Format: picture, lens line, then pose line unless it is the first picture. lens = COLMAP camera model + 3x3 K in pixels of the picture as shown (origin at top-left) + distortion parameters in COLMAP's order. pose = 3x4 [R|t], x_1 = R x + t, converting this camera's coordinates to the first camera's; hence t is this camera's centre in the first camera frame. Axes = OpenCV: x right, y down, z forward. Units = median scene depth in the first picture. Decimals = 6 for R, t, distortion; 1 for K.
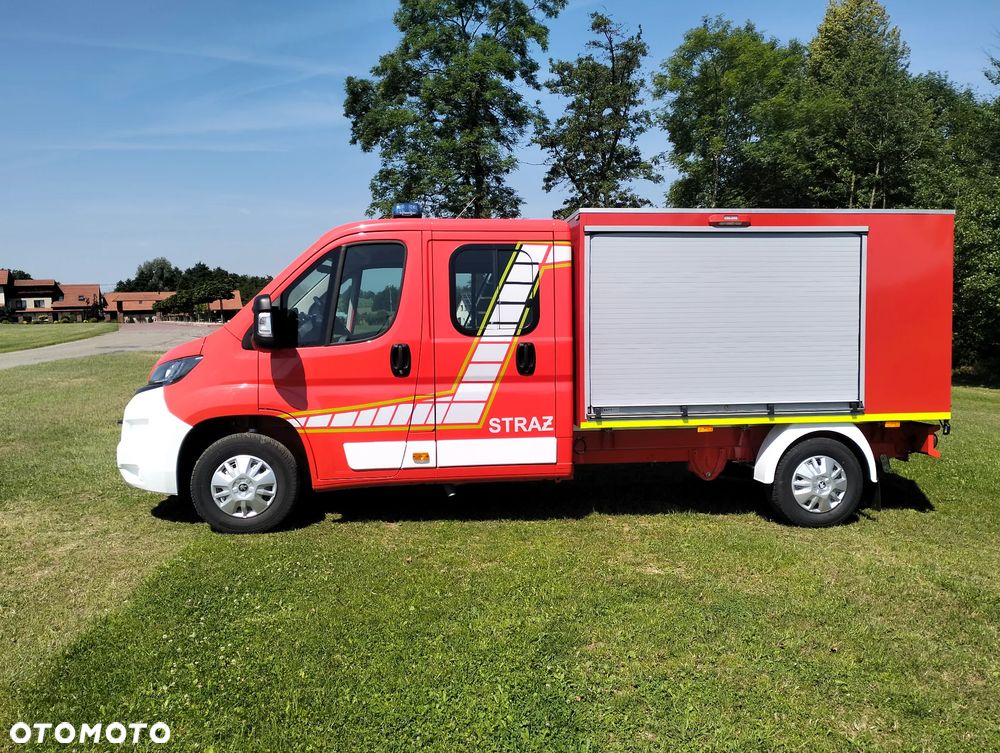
lens RADIAL K [[838.9, 0, 500.0], [0, 838.9, 376.5], [0, 0, 1]] dist [0.061609, -0.121939]
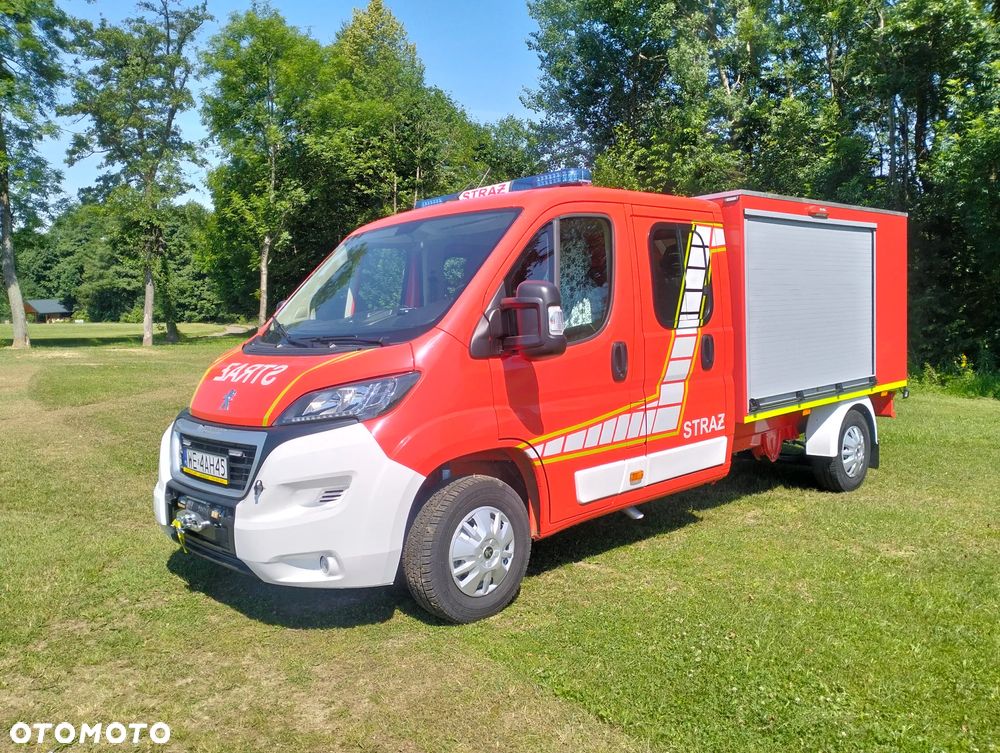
lens RADIAL K [[812.3, 0, 500.0], [0, 812.3, 376.5], [0, 0, 1]] dist [0.062943, -0.122548]
pose [[0.801584, -0.065188, 0.594318, -0.667789], [0.057629, 0.997834, 0.031721, -0.035773], [-0.595098, 0.008823, 0.803605, 0.428571]]
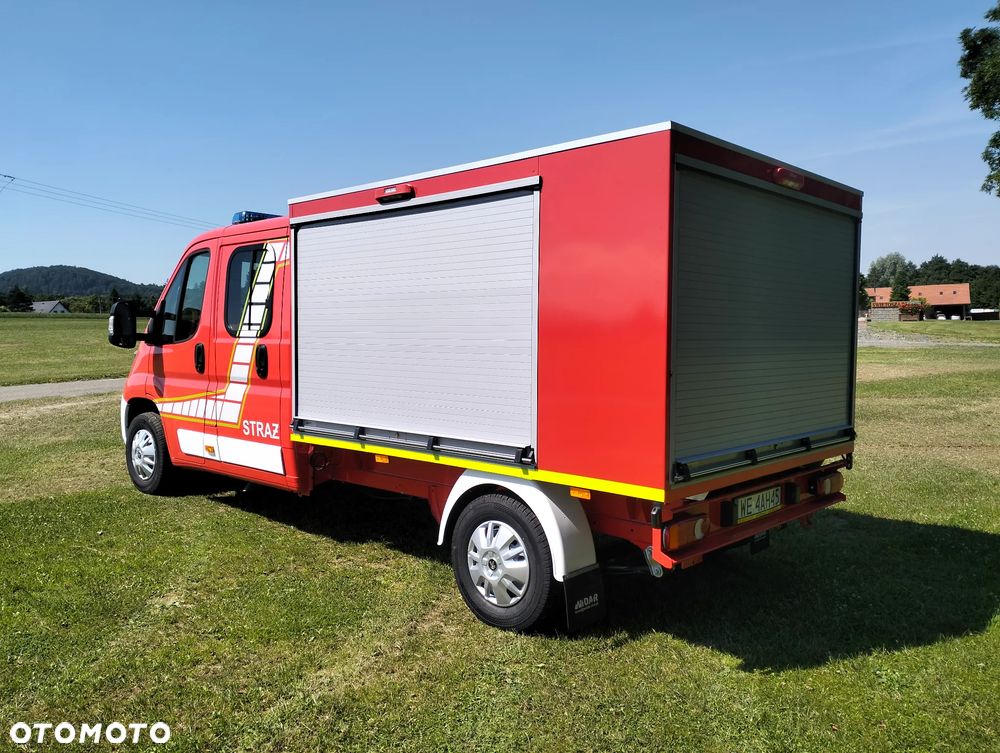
lens RADIAL K [[812.3, 0, 500.0], [0, 812.3, 376.5], [0, 0, 1]] dist [0.062943, -0.122548]
pose [[0.648449, 0.053418, -0.759381, 0.917152], [-0.047571, 0.998429, 0.029613, -0.044689], [0.759770, 0.016922, 0.649972, 0.598447]]
